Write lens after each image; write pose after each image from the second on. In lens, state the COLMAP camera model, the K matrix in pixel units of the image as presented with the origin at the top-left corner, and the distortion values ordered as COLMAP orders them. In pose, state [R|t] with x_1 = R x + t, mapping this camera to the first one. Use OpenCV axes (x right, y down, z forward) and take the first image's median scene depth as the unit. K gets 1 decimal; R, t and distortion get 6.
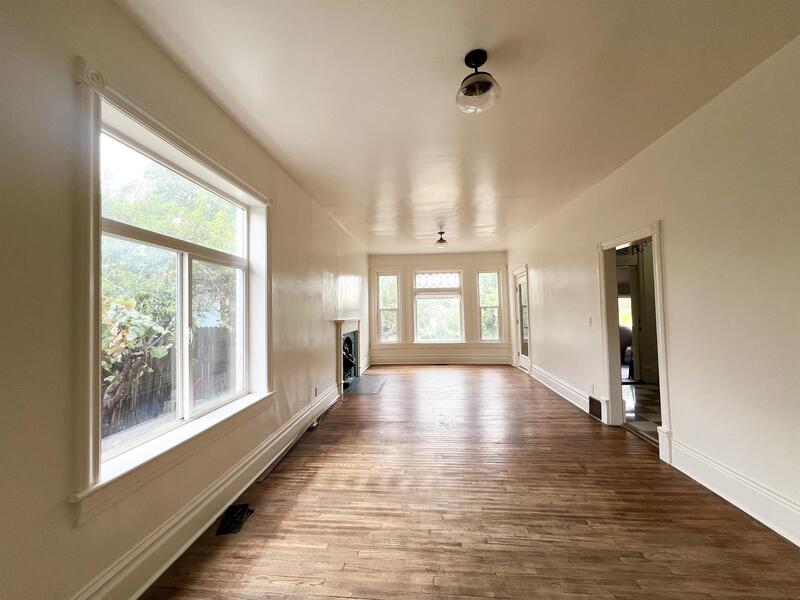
lens RADIAL K [[321.2, 0, 400.5], [0, 321.2, 296.8], [0, 0, 1]] dist [-0.003113, -0.000203]
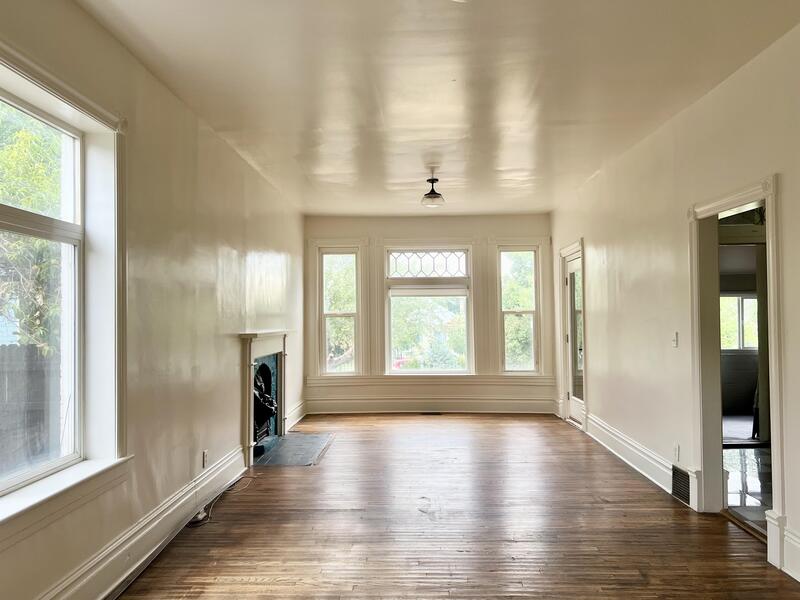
lens RADIAL K [[603.8, 0, 406.6], [0, 603.8, 301.5], [0, 0, 1]] dist [0.044432, -0.039415]
pose [[0.998049, 0.010023, 0.061630, 0.026763], [-0.011110, 0.999788, 0.017315, -0.006614], [-0.061443, -0.017966, 0.997949, -0.094573]]
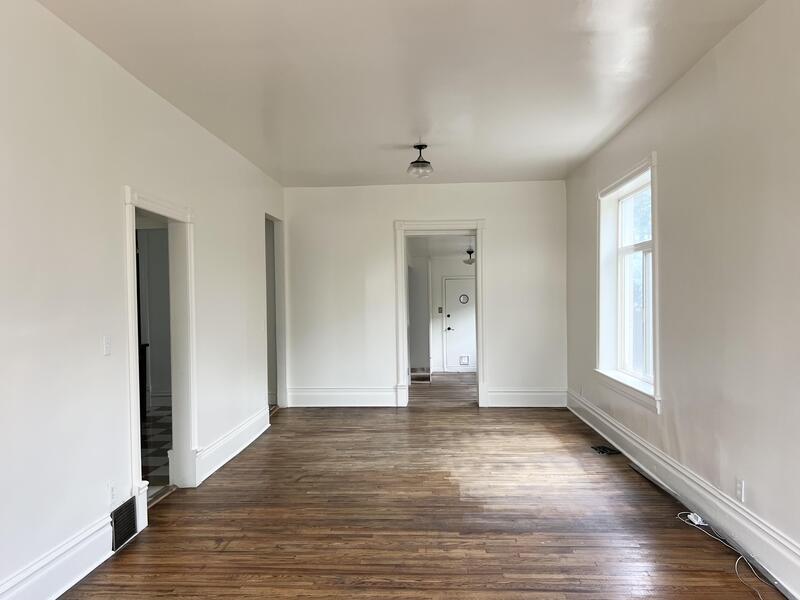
lens RADIAL K [[603.8, 0, 399.5], [0, 603.8, 301.5], [0, 0, 1]] dist [0.044432, -0.039415]
pose [[-0.999149, 0.038908, -0.013678, 0.205116], [0.039386, 0.998550, -0.036683, 0.069417], [0.012230, -0.037190, -0.999233, 2.007510]]
